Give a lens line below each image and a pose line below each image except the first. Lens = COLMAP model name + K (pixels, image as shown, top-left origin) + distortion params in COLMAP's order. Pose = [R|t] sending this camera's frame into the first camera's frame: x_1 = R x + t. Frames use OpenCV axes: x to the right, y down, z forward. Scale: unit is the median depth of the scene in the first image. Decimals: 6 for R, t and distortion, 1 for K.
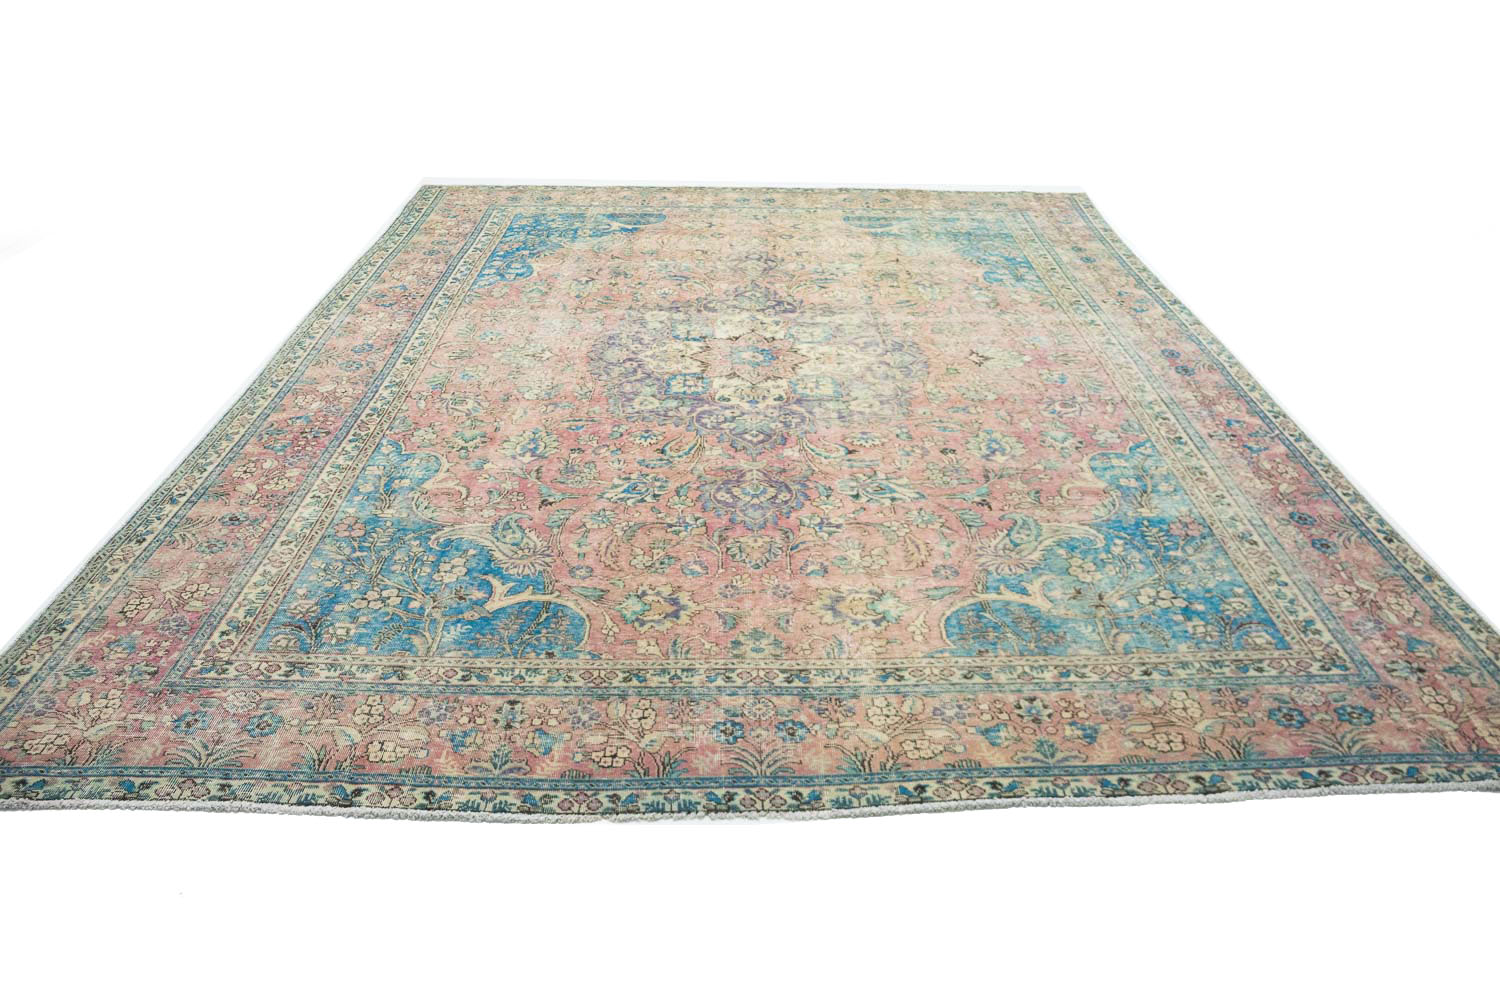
lens RADIAL K [[1246.2, 0, 735.9], [0, 1246.2, 487.7], [0, 0, 1]] dist [0.001328, 0.000975]
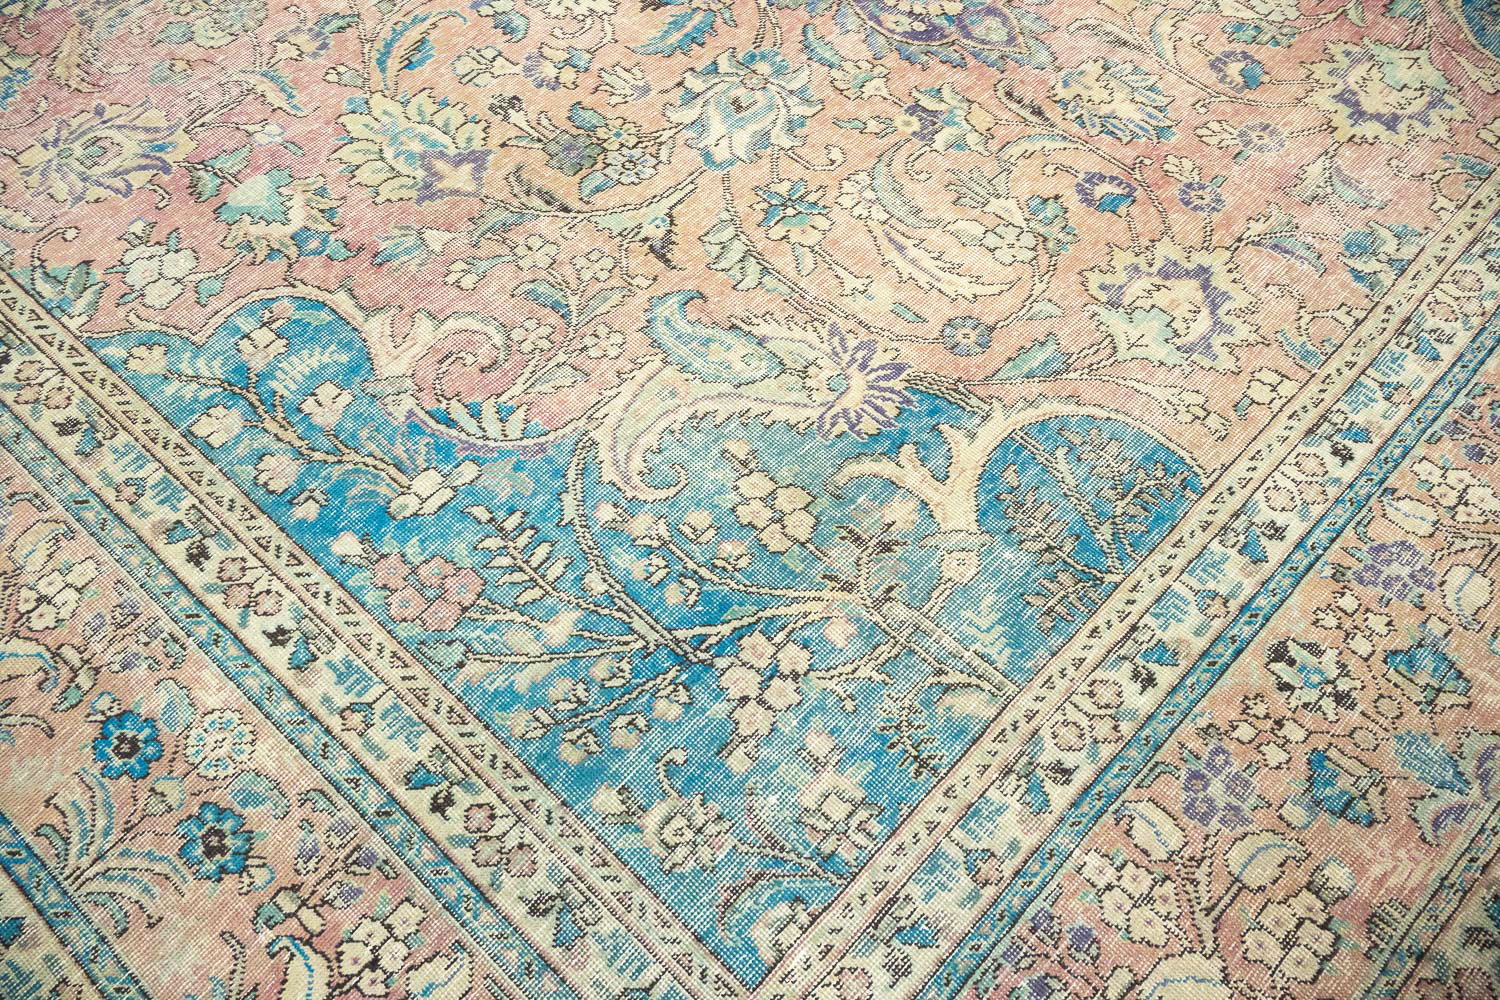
lens RADIAL K [[1246.2, 0, 738.1], [0, 1246.2, 500.6], [0, 0, 1]] dist [0.001328, 0.000975]
pose [[-0.676154, 0.646709, -0.352963, 0.355754], [-0.324948, 0.168193, 0.930656, -0.623834], [0.661229, 0.743961, 0.096423, 1.409736]]
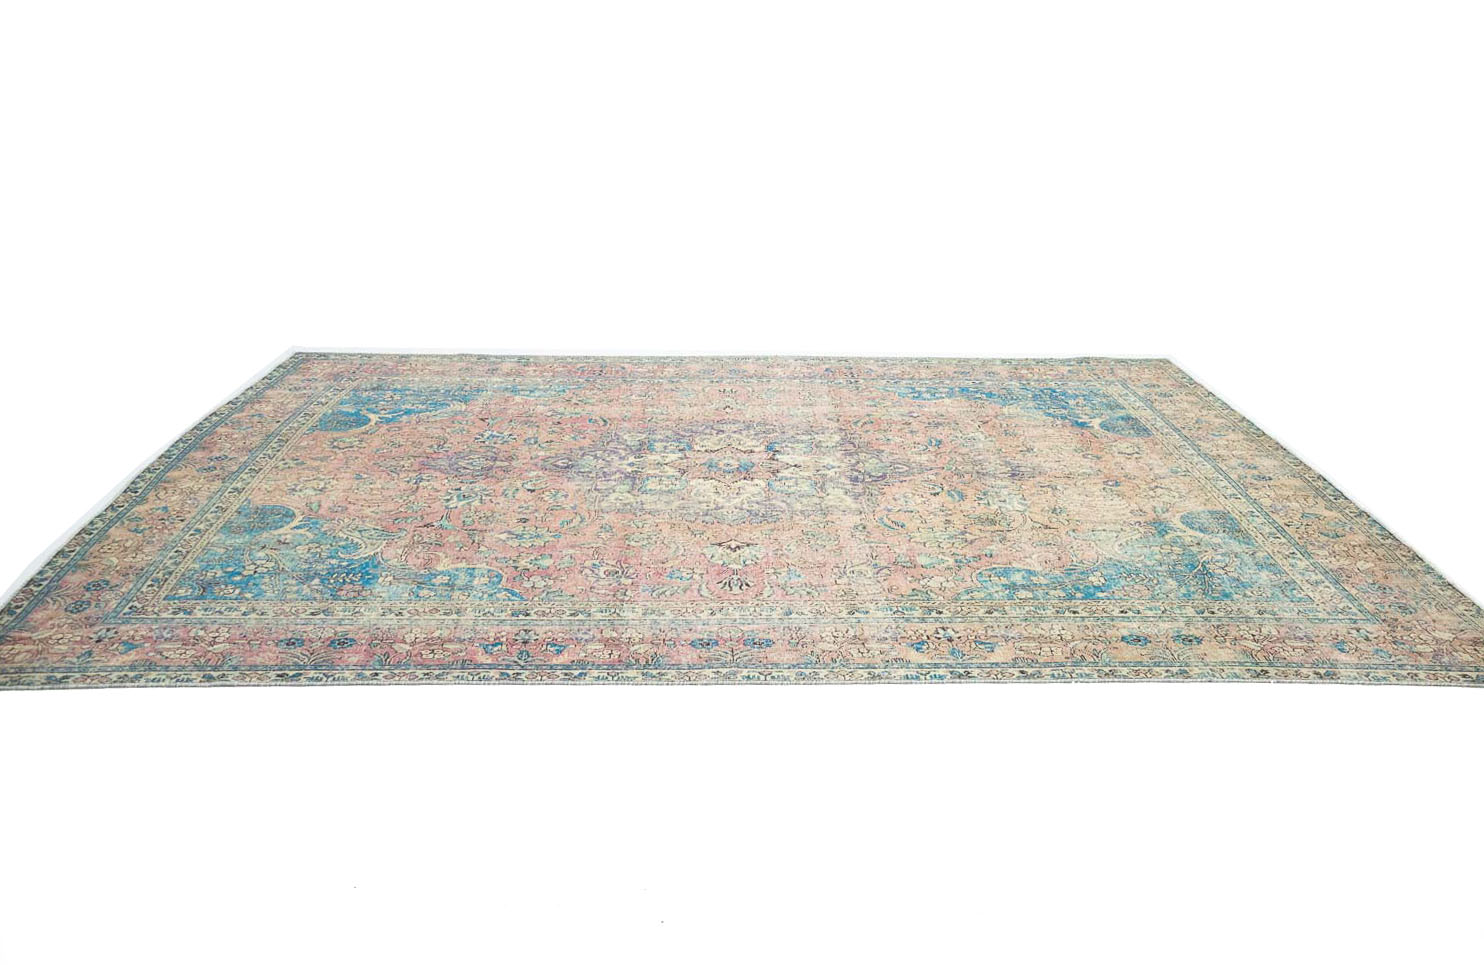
lens RADIAL K [[1248.2, 0, 735.2], [0, 1248.2, 483.1], [0, 0, 1]] dist [0.001113, 0.002257]
pose [[0.018123, 0.347974, -0.937329, 1.211182], [-0.478428, 0.826207, 0.297470, -0.482519], [0.877940, 0.443053, 0.181454, 0.902682]]
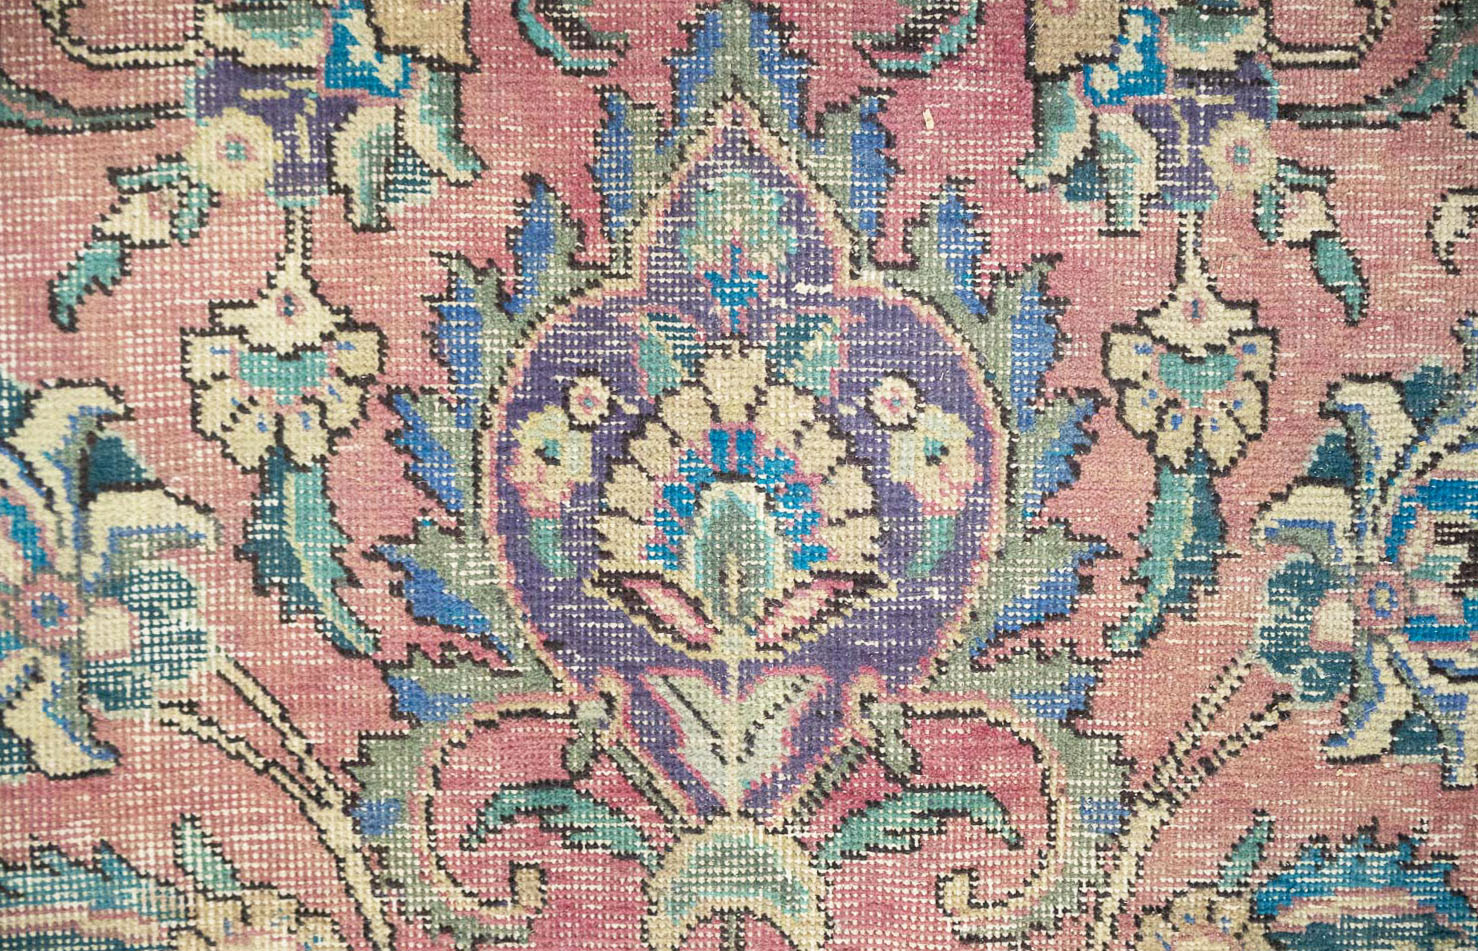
lens RADIAL K [[1243.1, 0, 740.3], [0, 1243.1, 476.0], [0, 0, 1]] dist [0.001113, 0.002257]
pose [[-0.999580, 0.003669, -0.028732, 0.017157], [-0.026414, -0.522494, 0.852234, -0.116391], [-0.011885, 0.852635, 0.522372, 0.815170]]
